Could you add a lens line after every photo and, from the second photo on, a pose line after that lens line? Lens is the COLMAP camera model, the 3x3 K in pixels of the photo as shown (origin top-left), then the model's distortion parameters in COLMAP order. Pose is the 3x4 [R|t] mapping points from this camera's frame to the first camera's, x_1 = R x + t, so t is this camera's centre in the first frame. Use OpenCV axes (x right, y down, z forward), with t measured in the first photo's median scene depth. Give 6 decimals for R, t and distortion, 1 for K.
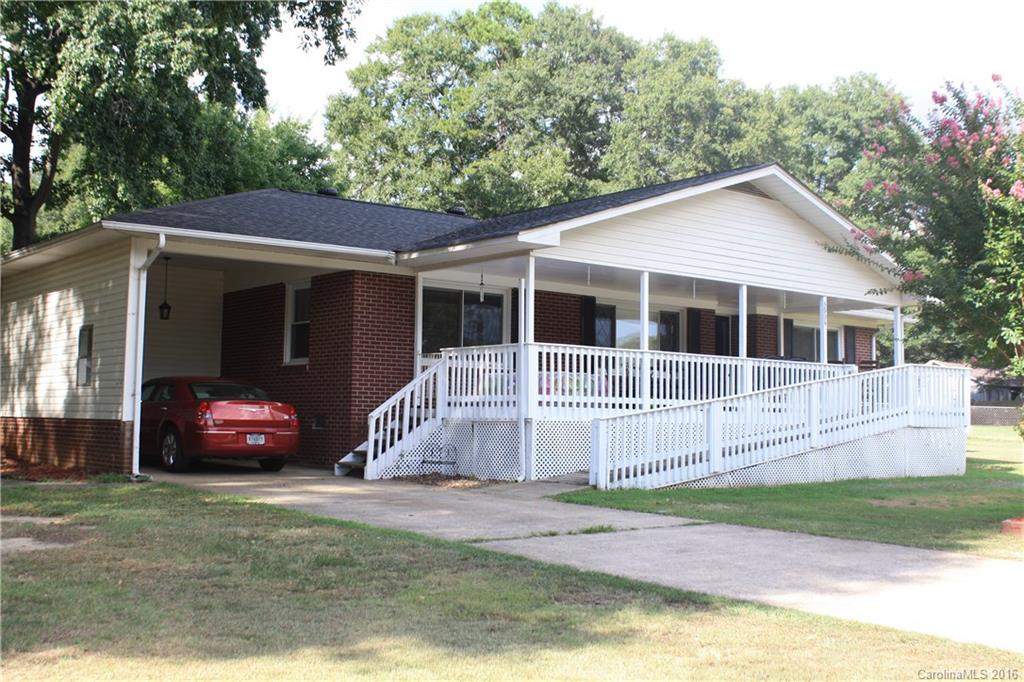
lens RADIAL K [[1120.6, 0, 512.0], [0, 1120.6, 341.0], [0, 0, 1]] dist [-0.069994, -0.009756]
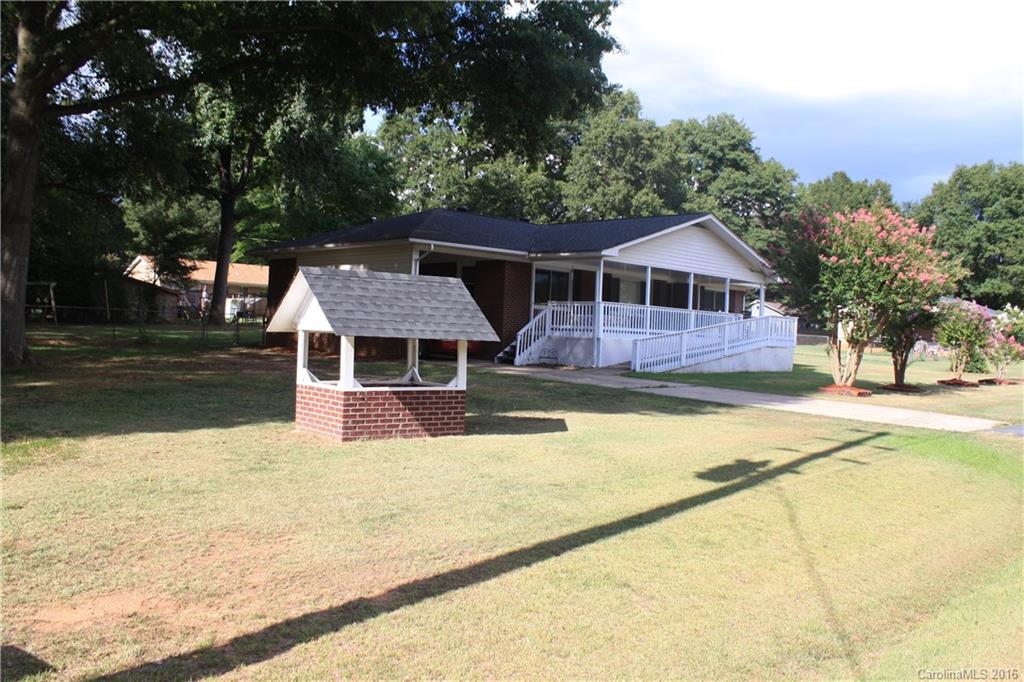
lens RADIAL K [[817.5, 0, 512.0], [0, 817.5, 341.0], [0, 0, 1]] dist [-0.138461, -0.001033]
pose [[0.996452, 0.028332, 0.079251, -0.219653], [-0.034919, 0.995937, 0.083011, -0.037587], [-0.076577, -0.085484, 0.993392, -0.412426]]
